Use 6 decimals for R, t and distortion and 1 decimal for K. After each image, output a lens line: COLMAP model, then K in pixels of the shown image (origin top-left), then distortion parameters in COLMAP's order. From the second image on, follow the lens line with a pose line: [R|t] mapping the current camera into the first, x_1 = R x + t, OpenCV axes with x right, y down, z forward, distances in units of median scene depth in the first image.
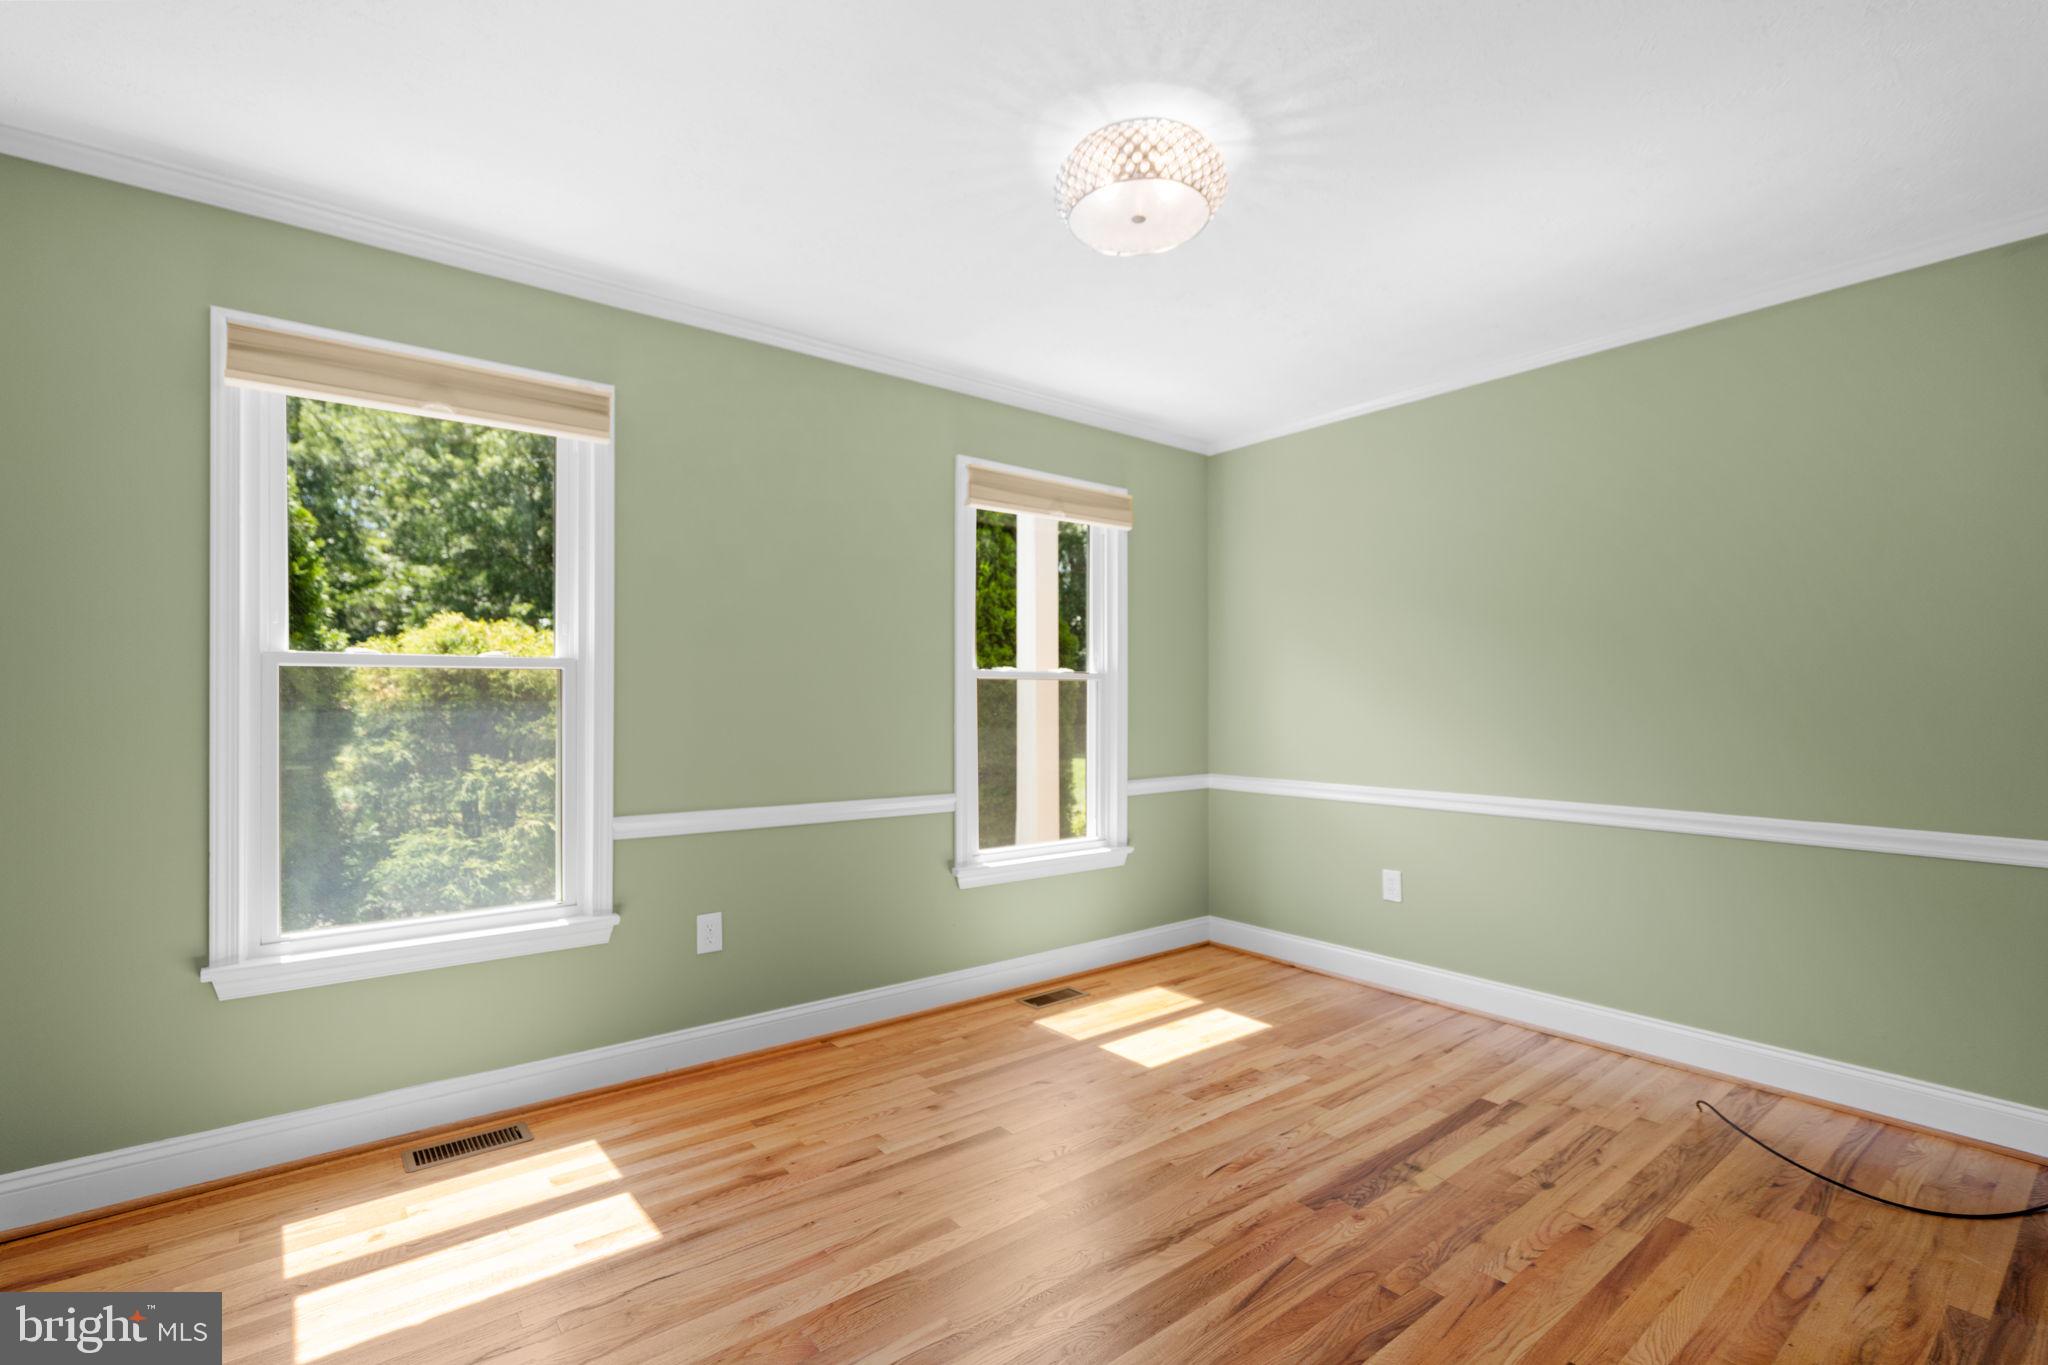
lens RADIAL K [[930.8, 0, 1021.2], [0, 930.8, 688.4], [0, 0, 1]] dist [0.000189, 0.001064]
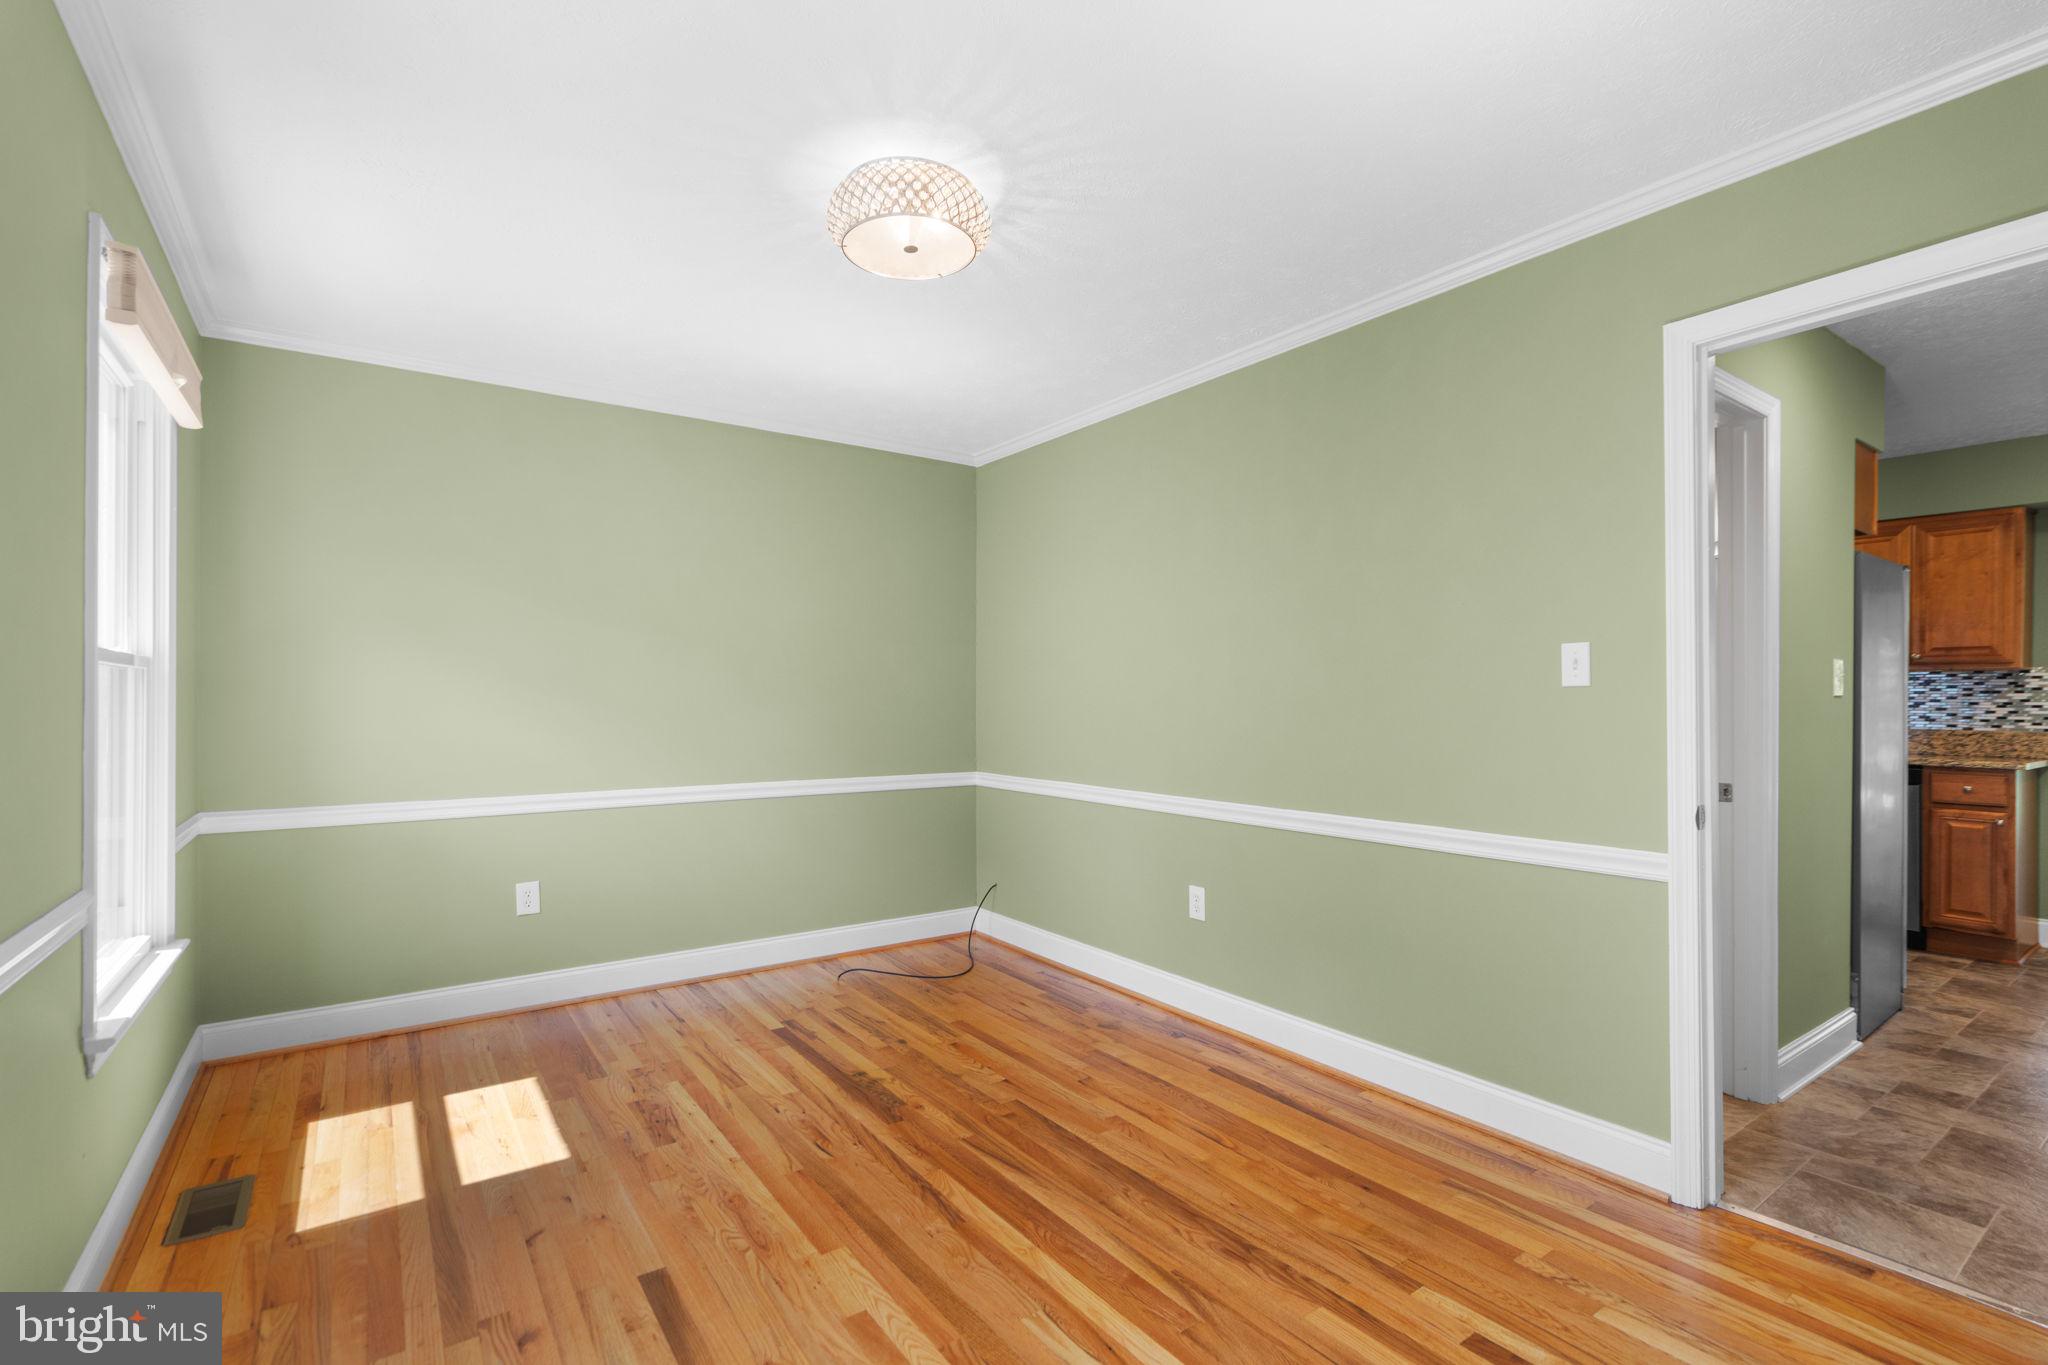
lens RADIAL K [[930.8, 0, 1018.4], [0, 930.8, 691.7], [0, 0, 1]] dist [0.000189, 0.001064]
pose [[0.063708, 0.005742, 0.997952, -0.700163], [-0.009004, 0.999946, -0.005179, 0.003885], [-0.997928, -0.008656, 0.063756, 0.609355]]
